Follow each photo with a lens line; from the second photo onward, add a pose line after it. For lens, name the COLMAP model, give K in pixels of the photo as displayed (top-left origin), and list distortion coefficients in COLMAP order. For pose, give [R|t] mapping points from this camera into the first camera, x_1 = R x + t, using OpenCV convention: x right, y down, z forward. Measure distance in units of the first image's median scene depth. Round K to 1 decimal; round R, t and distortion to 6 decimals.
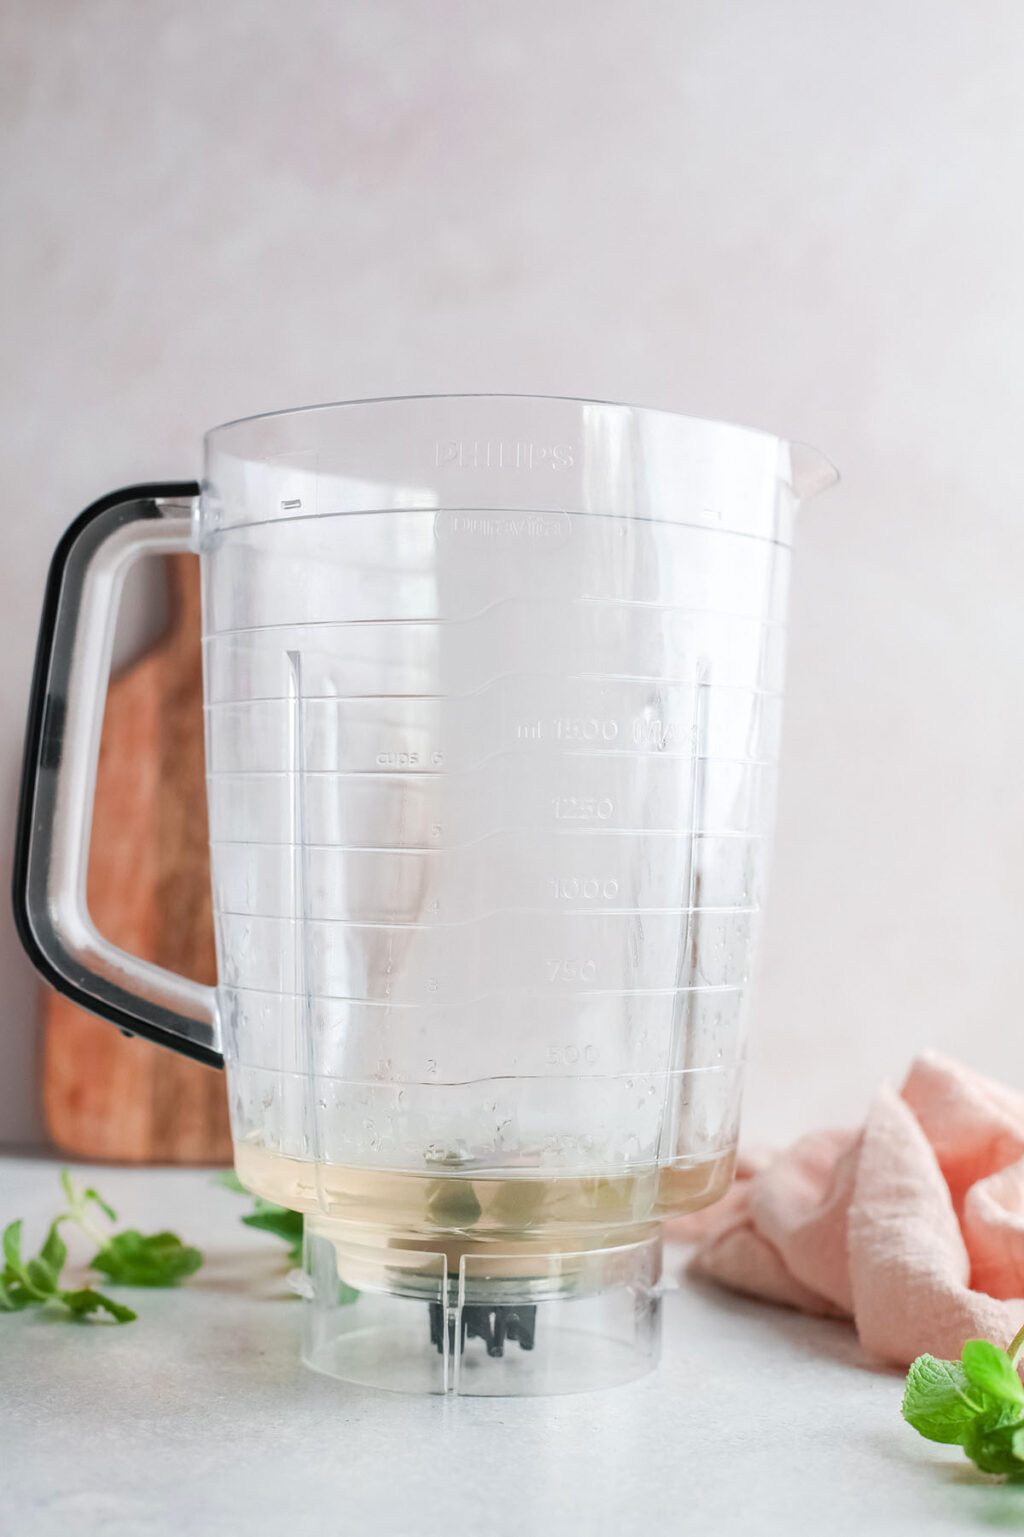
lens RADIAL K [[2357.2, 0, 512.0], [0, 2357.2, 768.5], [0, 0, 1]] dist [-0.191297, -0.057028]
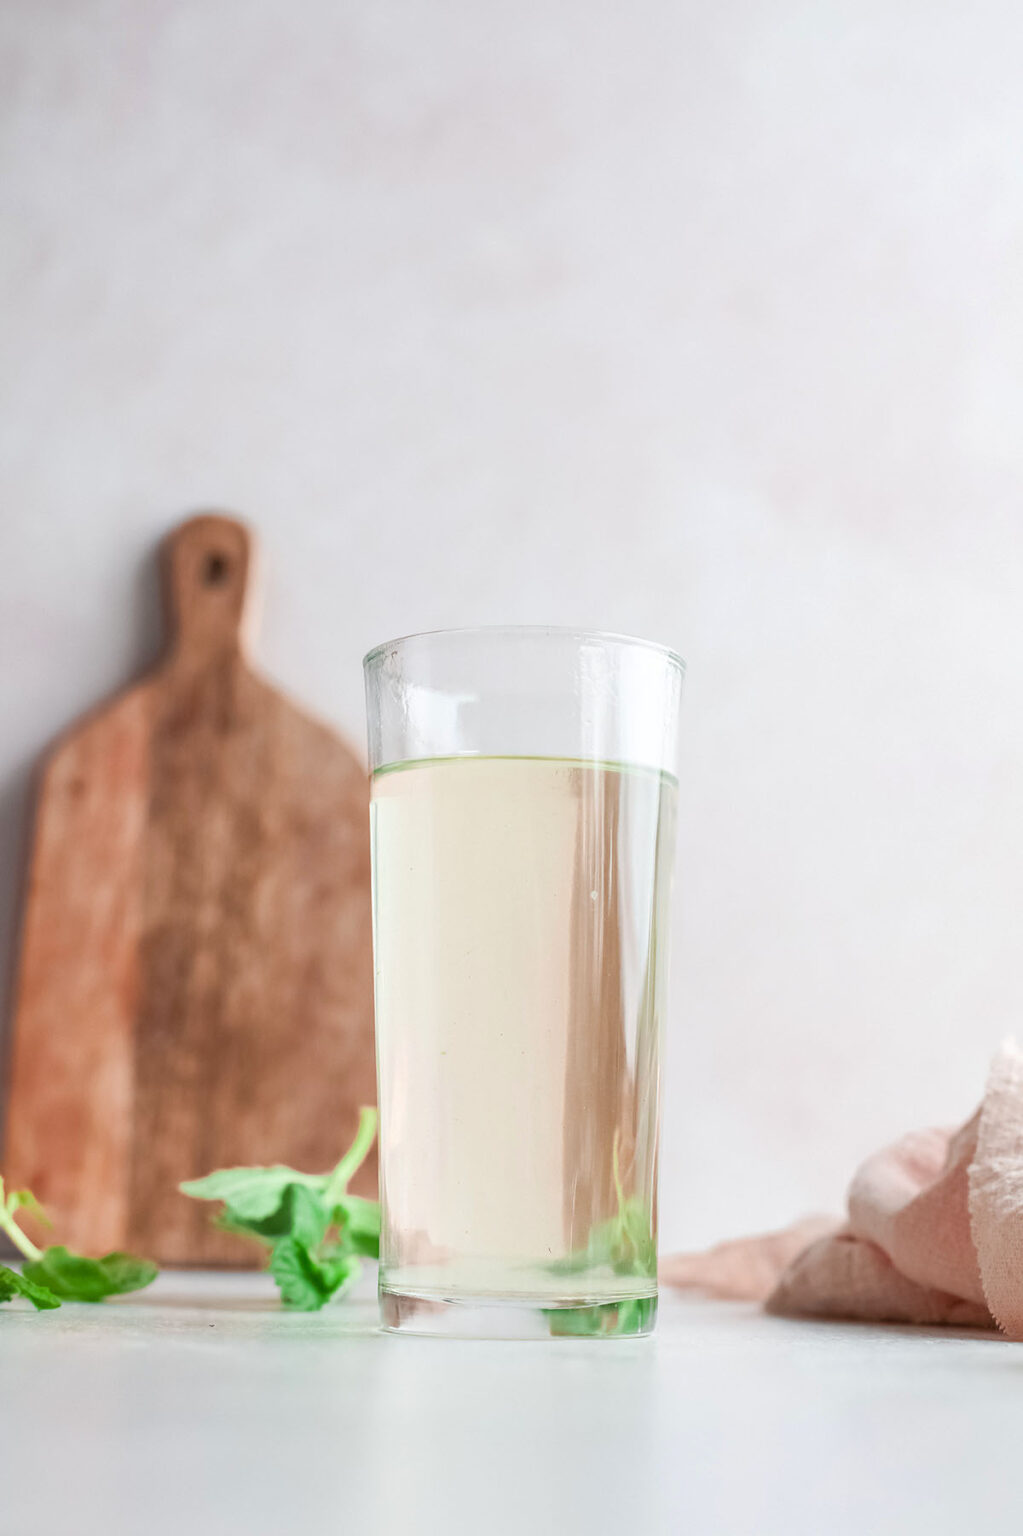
lens RADIAL K [[2446.8, 0, 511.5], [0, 2446.8, 768.0], [0, 0, 1]] dist [-0.218699, -0.007197]
pose [[0.999487, -0.007453, -0.031146, 0.017318], [0.002632, 0.988371, -0.152037, 0.181180], [0.031917, 0.151877, 0.987884, 0.175541]]
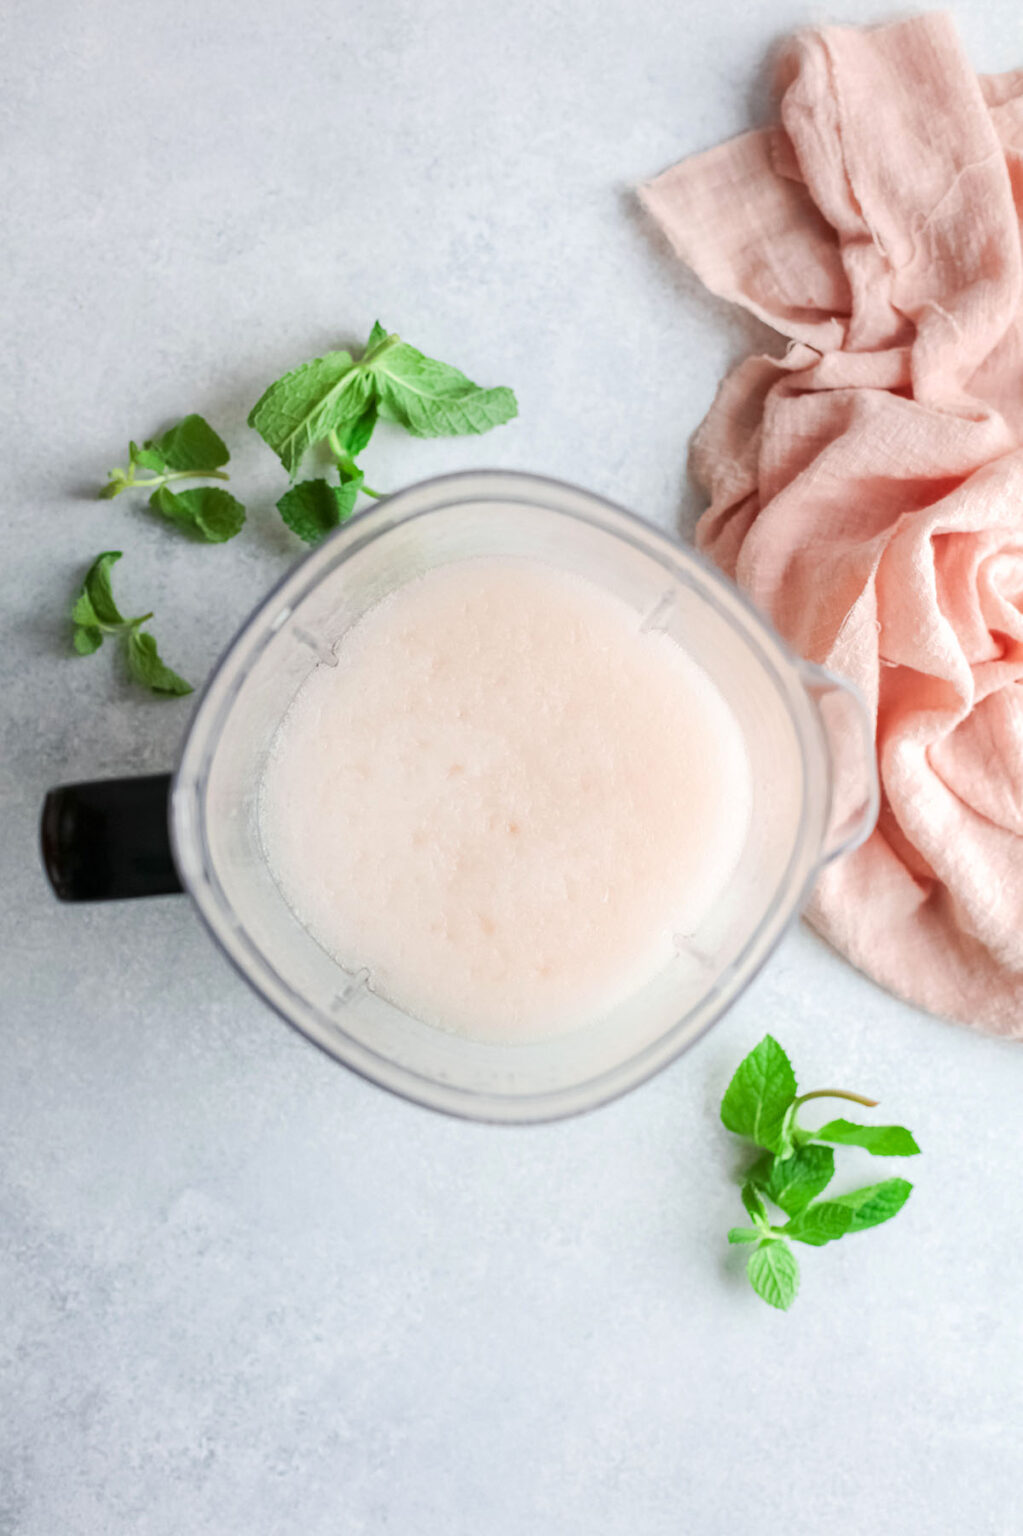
lens RADIAL K [[2334.6, 0, 511.5], [0, 2334.6, 768.0], [0, 0, 1]] dist [-0.181203, -0.046544]
pose [[0.993305, 0.113393, -0.022059, 0.035601], [0.021554, 0.005677, 0.999752, -0.987376], [0.113490, -0.993534, 0.003195, 0.970741]]
